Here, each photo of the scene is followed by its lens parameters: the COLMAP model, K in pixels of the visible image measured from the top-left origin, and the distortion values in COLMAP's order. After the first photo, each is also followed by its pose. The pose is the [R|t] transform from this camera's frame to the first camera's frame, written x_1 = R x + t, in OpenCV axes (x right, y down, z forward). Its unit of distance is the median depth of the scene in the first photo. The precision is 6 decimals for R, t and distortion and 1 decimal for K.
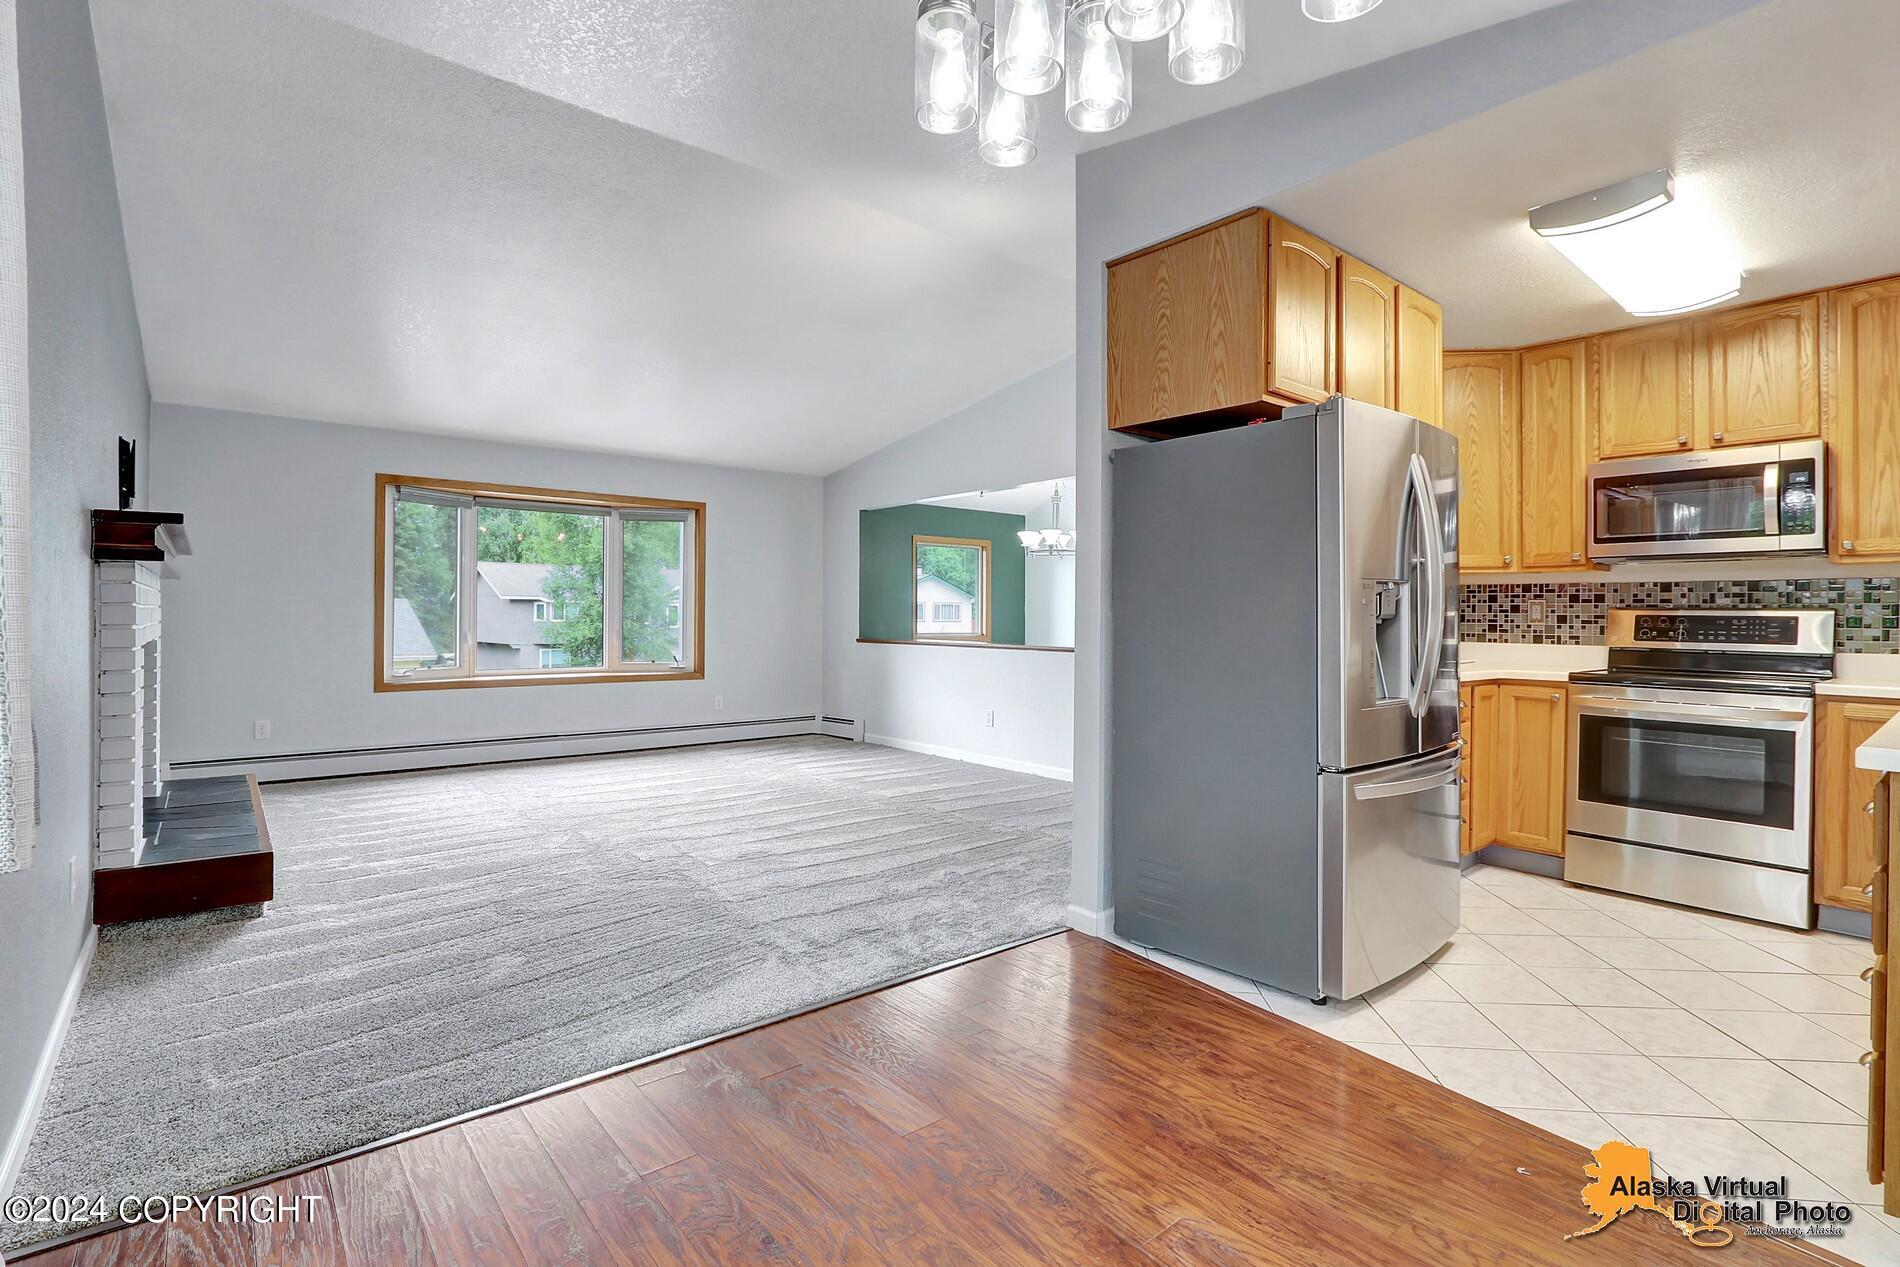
lens RADIAL K [[895.1, 0, 975.6], [0, 895.1, 617.2], [0, 0, 1]] dist [0.002220, 0.000612]
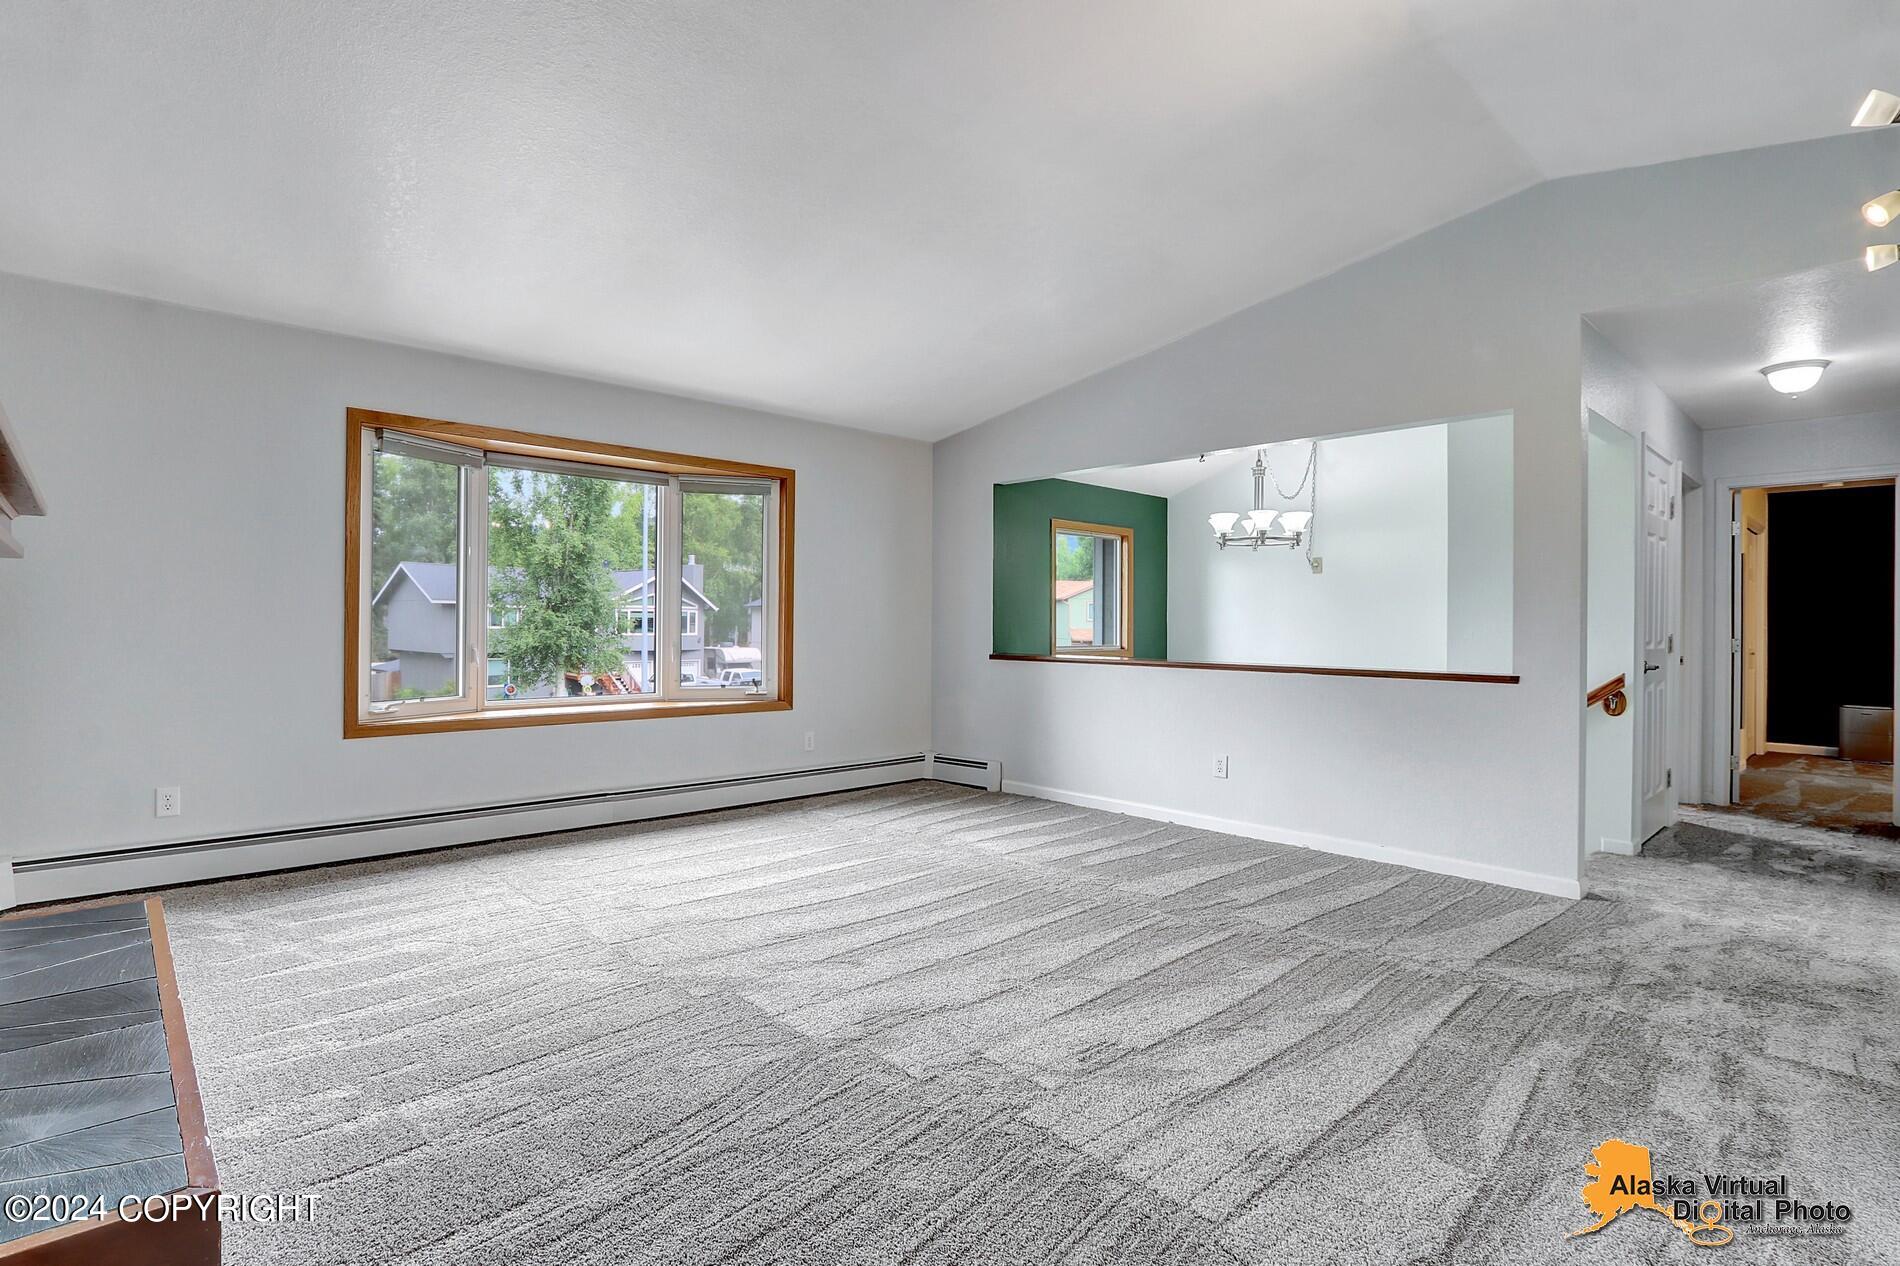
lens RADIAL K [[895.8, 0, 955.2], [0, 895.8, 624.3], [0, 0, 1]] dist [-0.001904, 0.000189]
pose [[0.998280, 0.002432, 0.058581, -0.211538], [-0.002411, 0.999997, -0.000421, -0.000901], [-0.058581, 0.000279, 0.998283, 0.256057]]
